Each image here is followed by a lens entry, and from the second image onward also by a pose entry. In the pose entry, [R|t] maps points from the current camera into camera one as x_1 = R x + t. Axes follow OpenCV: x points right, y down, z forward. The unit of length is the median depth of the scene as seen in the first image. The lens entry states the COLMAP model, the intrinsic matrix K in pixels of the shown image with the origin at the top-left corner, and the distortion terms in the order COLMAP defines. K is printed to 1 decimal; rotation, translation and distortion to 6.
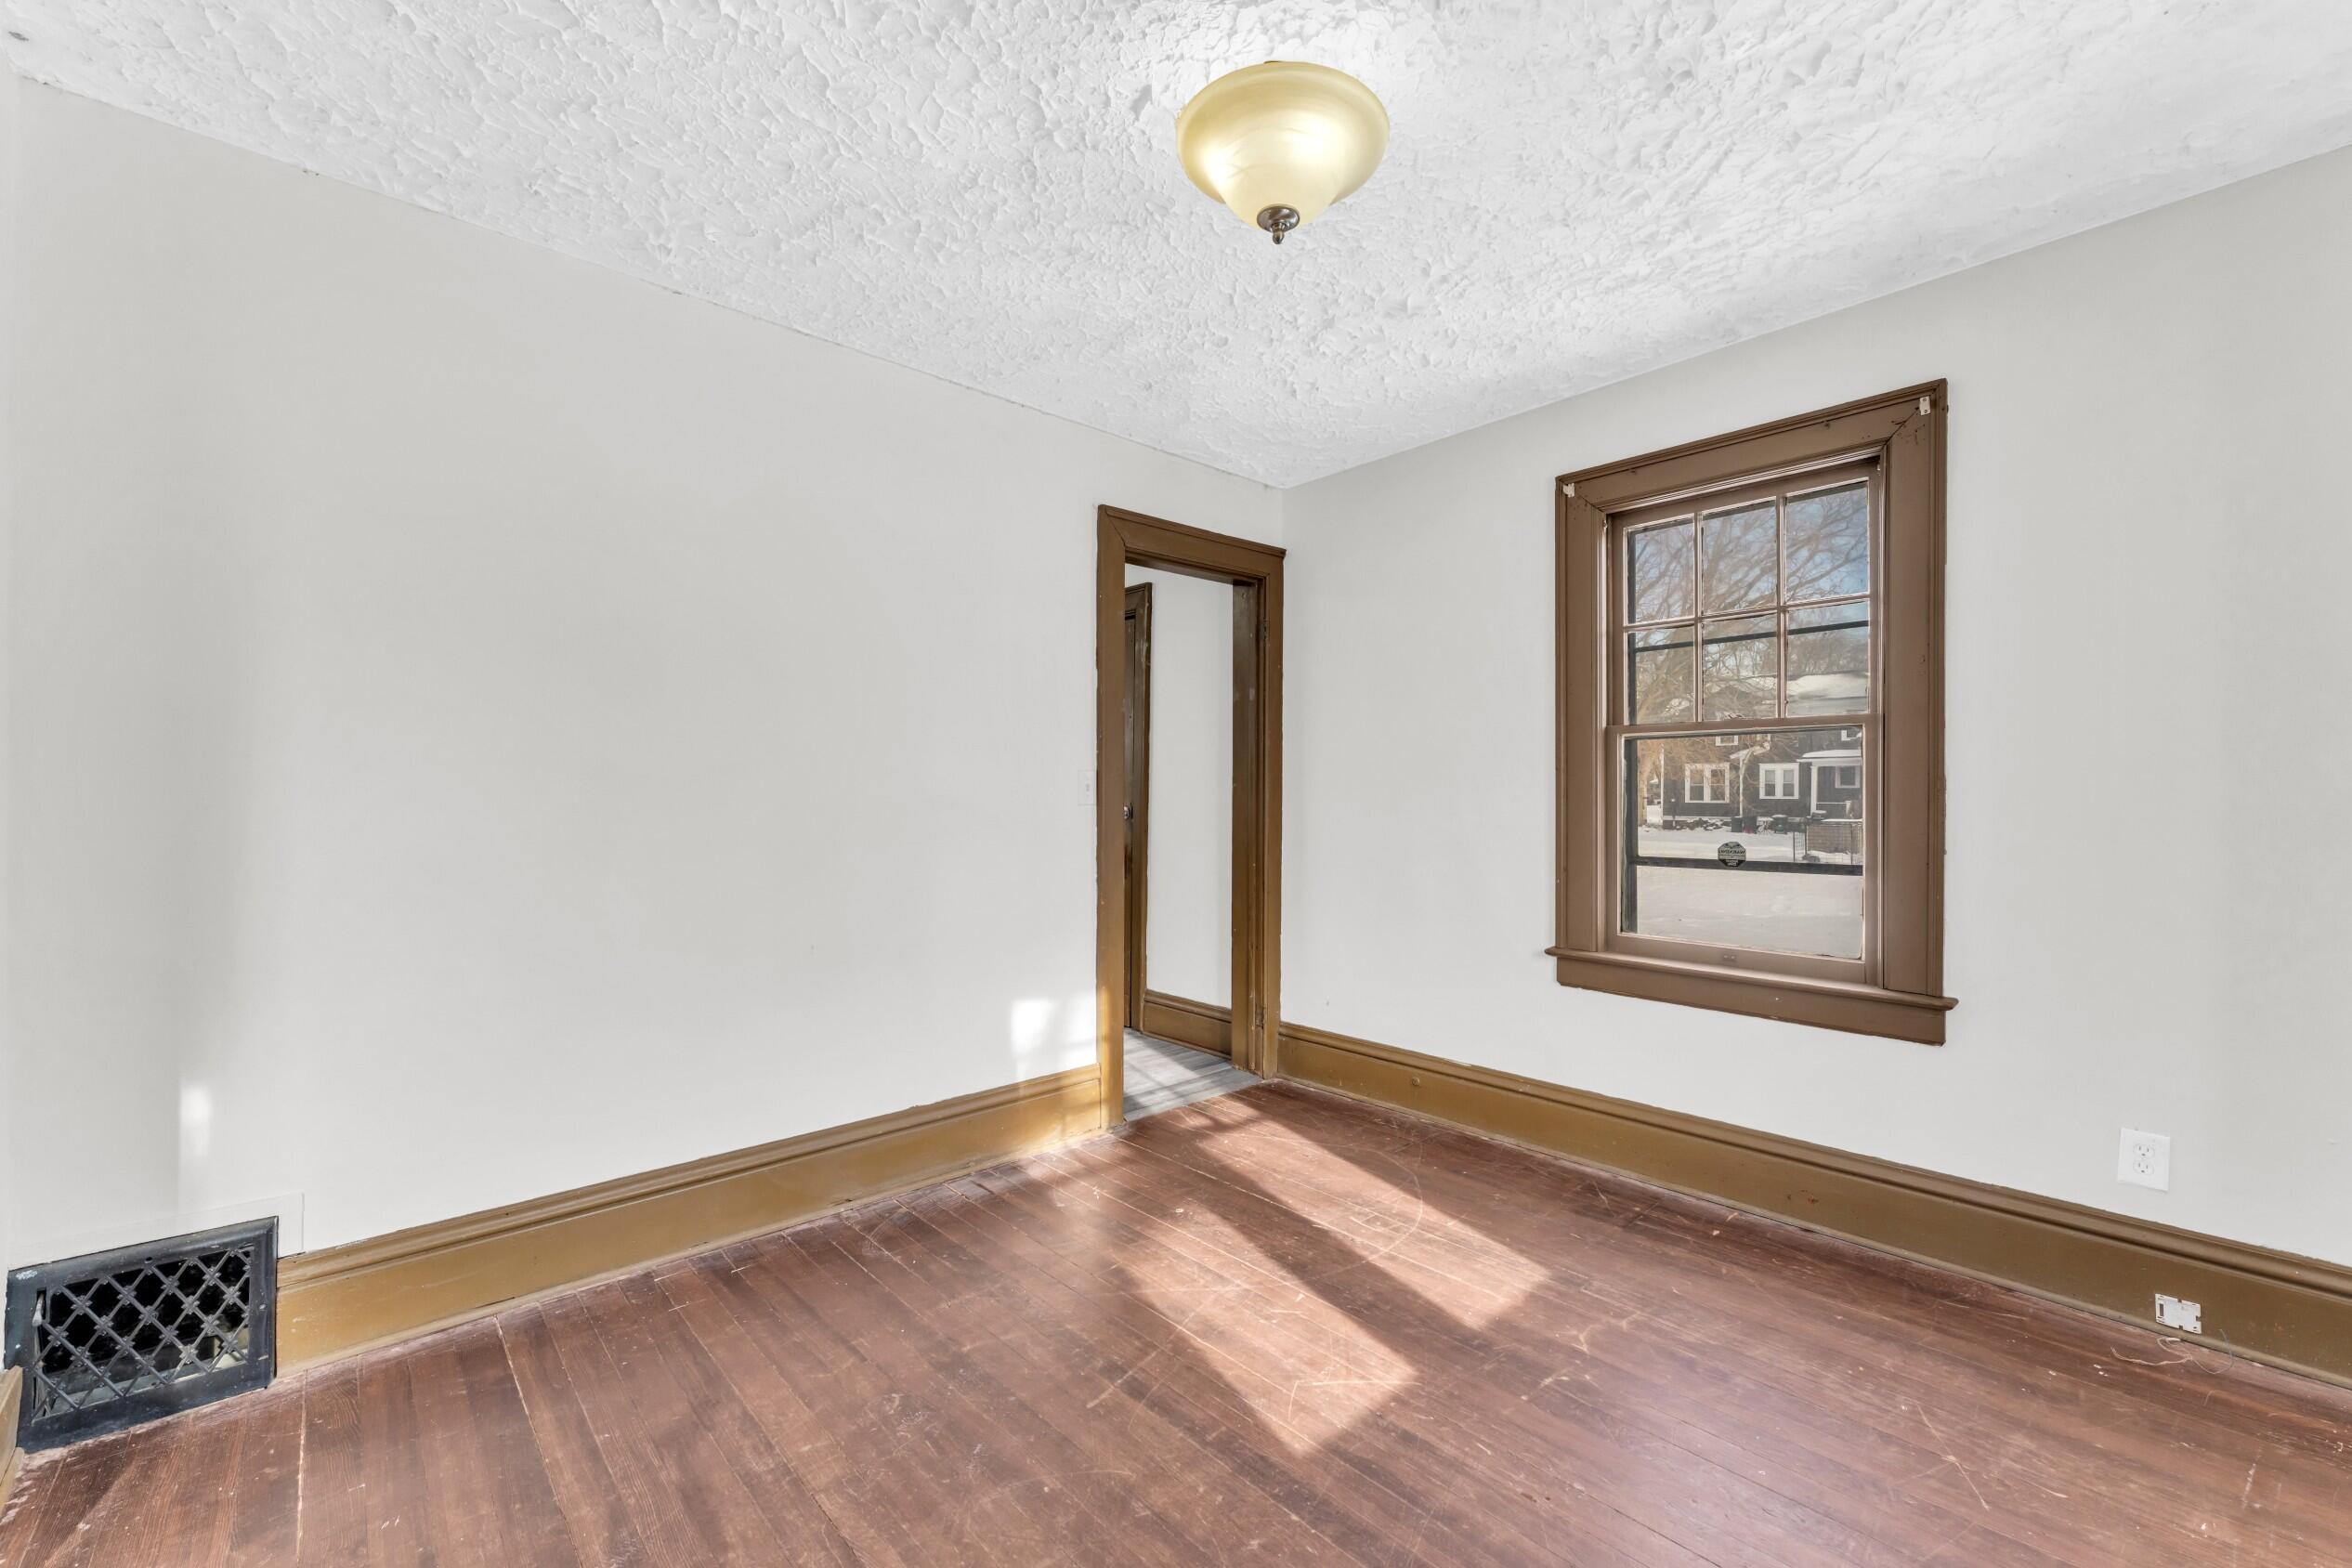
lens RADIAL K [[946.3, 0, 1174.8], [0, 946.3, 785.9], [0, 0, 1]] dist [-0.002332, 0.000174]
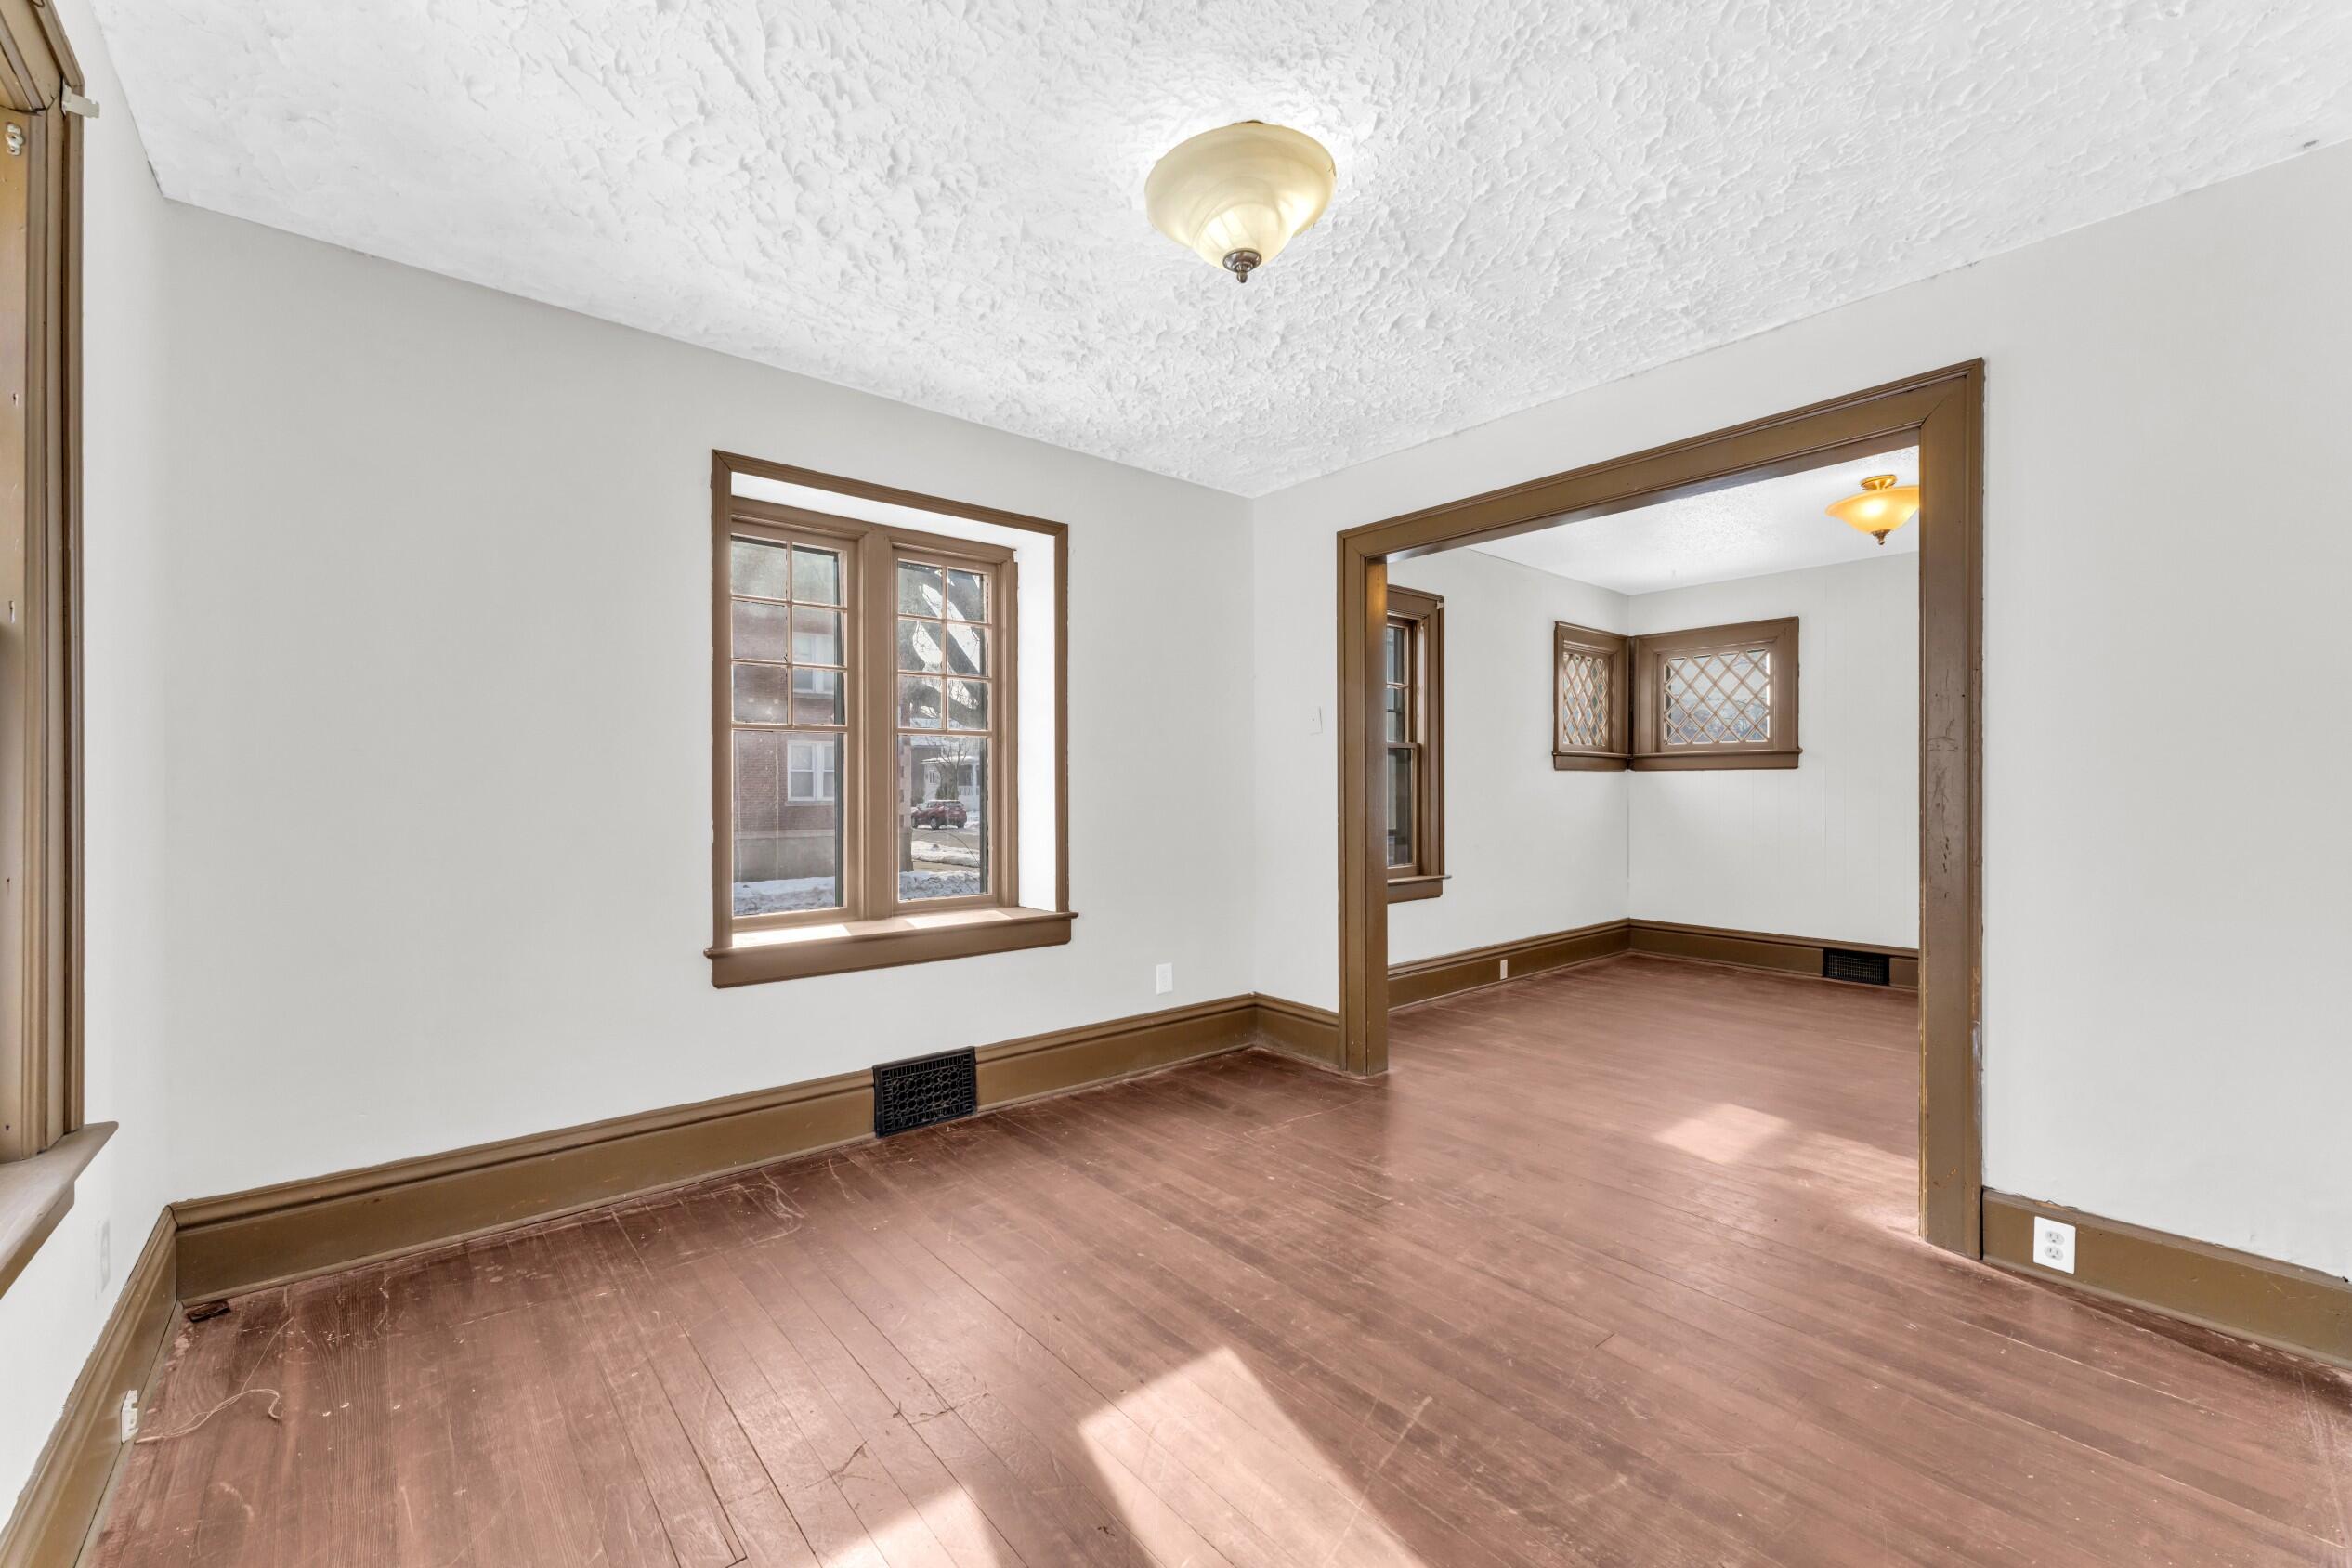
lens RADIAL K [[946.3, 0, 1177.2], [0, 946.3, 783.4], [0, 0, 1]] dist [-0.002332, 0.000174]
pose [[-0.999439, 0.000986, 0.033488, 0.145139], [0.000911, 0.999997, -0.002244, 0.012463], [-0.033490, -0.002212, -0.999437, 2.071808]]
